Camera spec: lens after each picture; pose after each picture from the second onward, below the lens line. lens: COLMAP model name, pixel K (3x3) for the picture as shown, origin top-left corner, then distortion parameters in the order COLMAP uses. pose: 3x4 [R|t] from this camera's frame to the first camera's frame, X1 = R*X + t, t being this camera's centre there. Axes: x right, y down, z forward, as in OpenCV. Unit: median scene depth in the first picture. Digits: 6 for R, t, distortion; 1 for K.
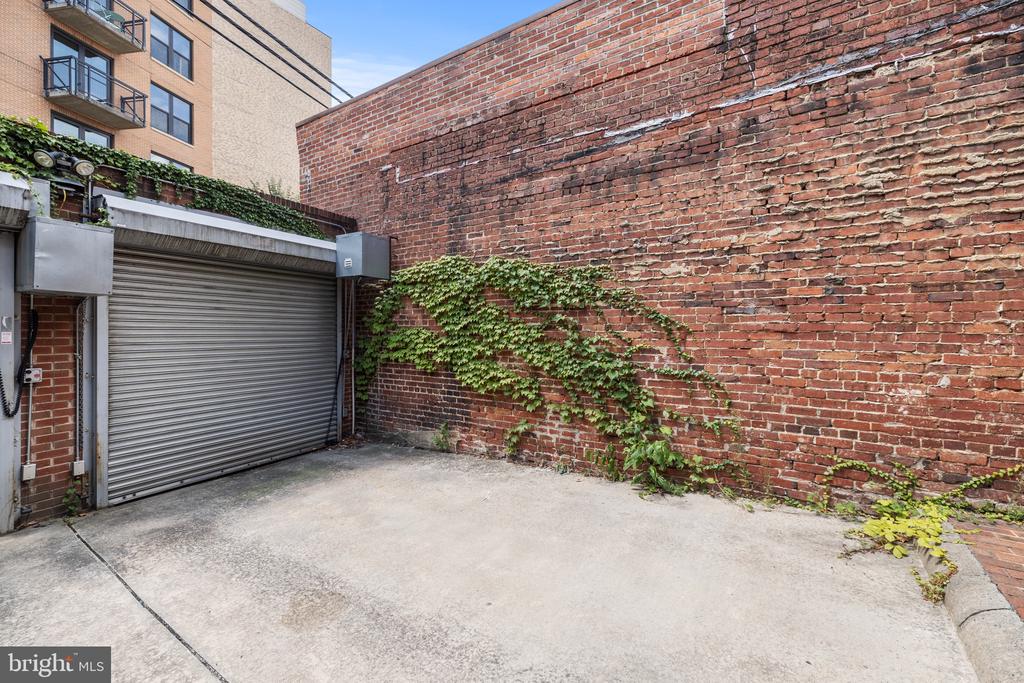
lens RADIAL K [[432.5, 0, 512.6], [0, 432.5, 333.3], [0, 0, 1]] dist [-0.000630, 0.000598]
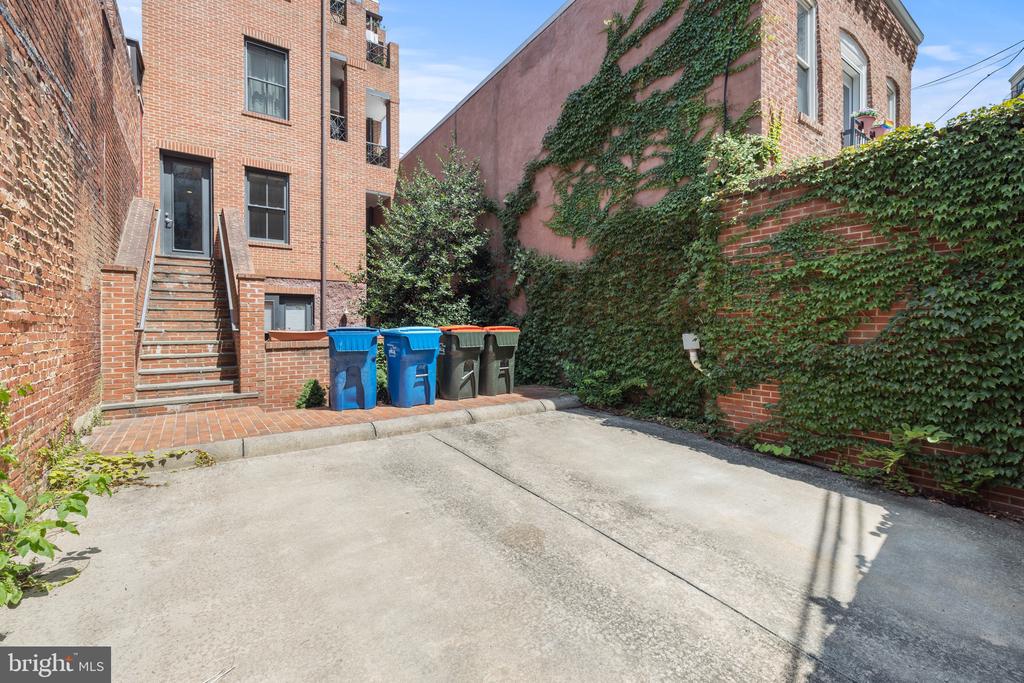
lens RADIAL K [[432.5, 0, 508.4], [0, 432.5, 331.9], [0, 0, 1]] dist [-0.000630, 0.000598]
pose [[-0.935995, -0.005165, 0.351977, -0.529556], [0.002952, 0.999742, 0.022520, -0.001269], [-0.352002, 0.022117, -0.935738, 1.349046]]
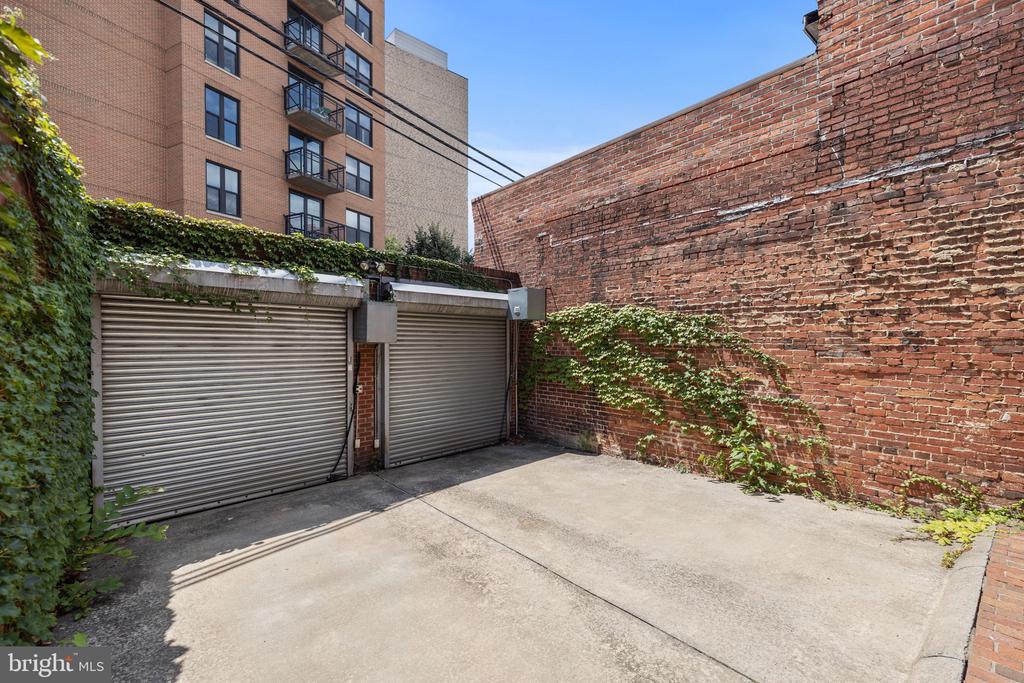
lens RADIAL K [[432.5, 0, 509.2], [0, 432.5, 346.9], [0, 0, 1]] dist [-0.000630, 0.000598]
pose [[0.958320, 0.001569, -0.285694, -0.017136], [0.000038, 0.999984, 0.005620, -0.078382], [0.285698, -0.005396, 0.958305, -0.479786]]
